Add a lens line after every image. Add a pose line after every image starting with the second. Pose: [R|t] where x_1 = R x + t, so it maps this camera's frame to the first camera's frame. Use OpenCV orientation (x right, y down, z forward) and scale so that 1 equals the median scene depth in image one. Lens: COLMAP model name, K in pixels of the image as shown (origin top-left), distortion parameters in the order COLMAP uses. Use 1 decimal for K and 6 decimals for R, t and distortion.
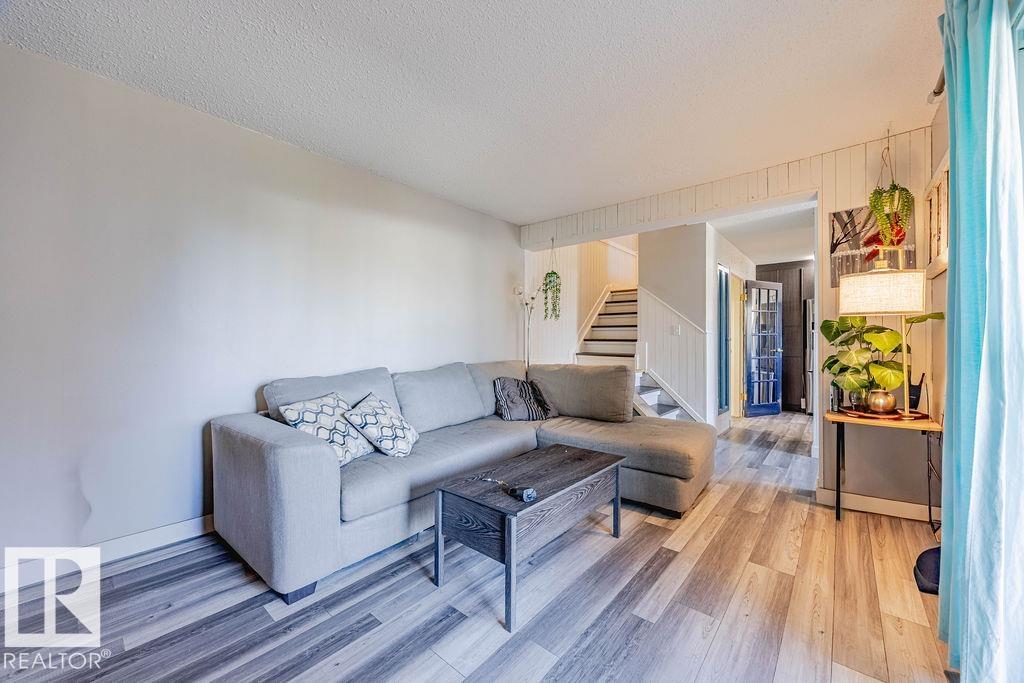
lens RADIAL K [[387.2, 0, 516.2], [0, 387.2, 342.3], [0, 0, 1]] dist [-0.002402, -0.000454]
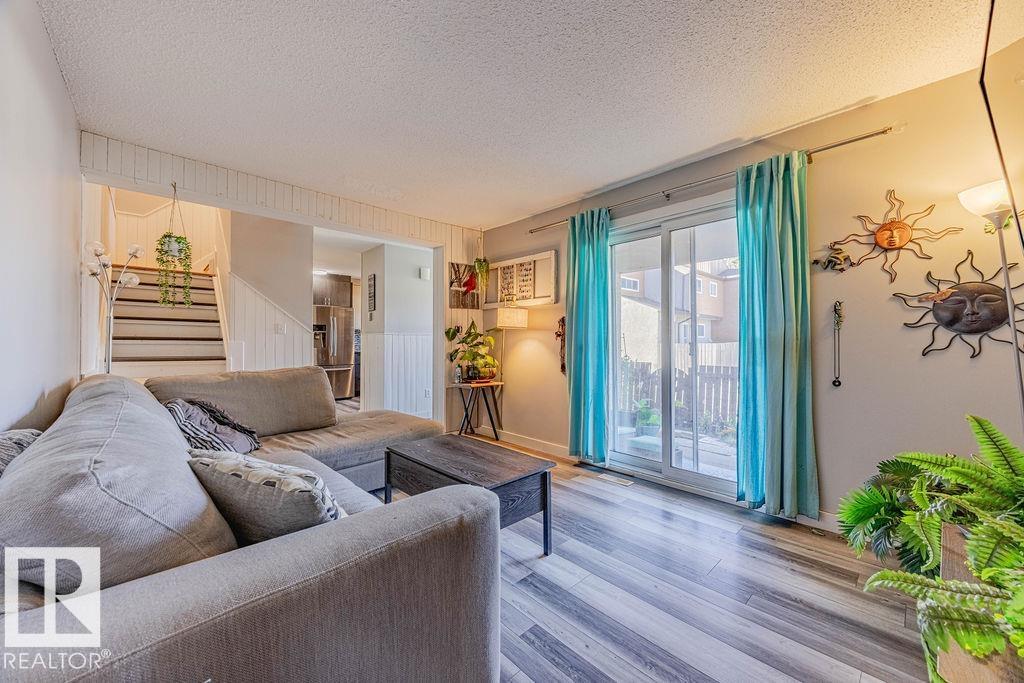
lens RADIAL K [[387.2, 0, 512.1], [0, 387.2, 340.7], [0, 0, 1]] dist [-0.002402, -0.000454]
pose [[0.121414, 0.002021, 0.992600, -1.036766], [-0.000095, 0.999998, -0.002024, -0.001007], [-0.992602, 0.000151, 0.121414, 0.723867]]
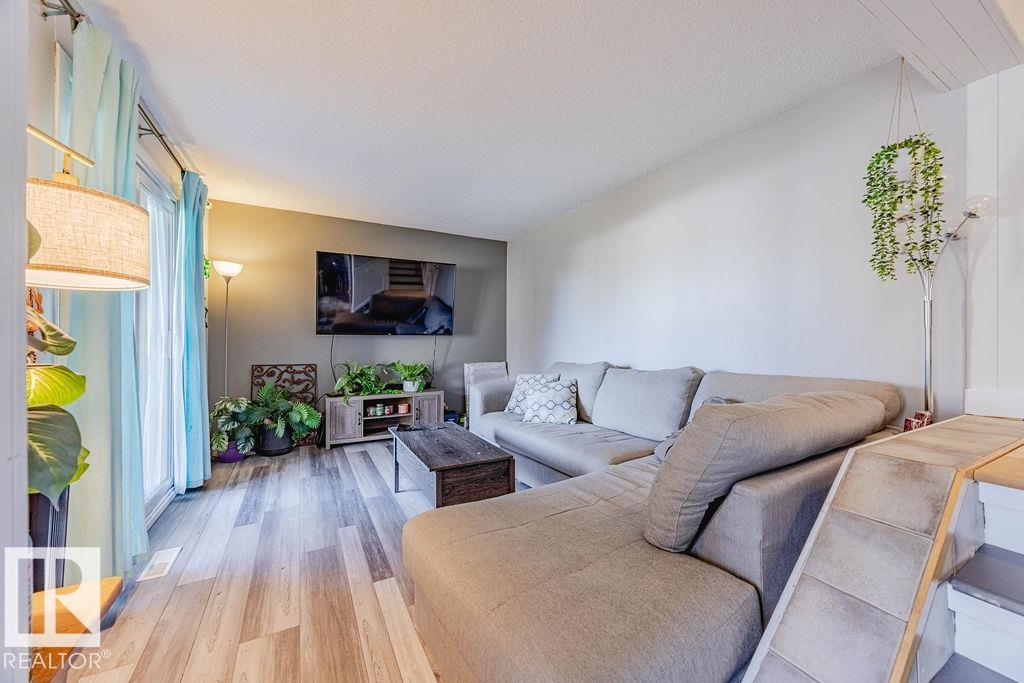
lens RADIAL K [[387.2, 0, 512.7], [0, 387.2, 340.0], [0, 0, 1]] dist [-0.002402, -0.000454]
pose [[-0.357638, 0.000704, -0.933860, 1.156679], [-0.001853, 0.999997, 0.001463, 0.000744], [0.933858, 0.002254, -0.357636, 1.657153]]
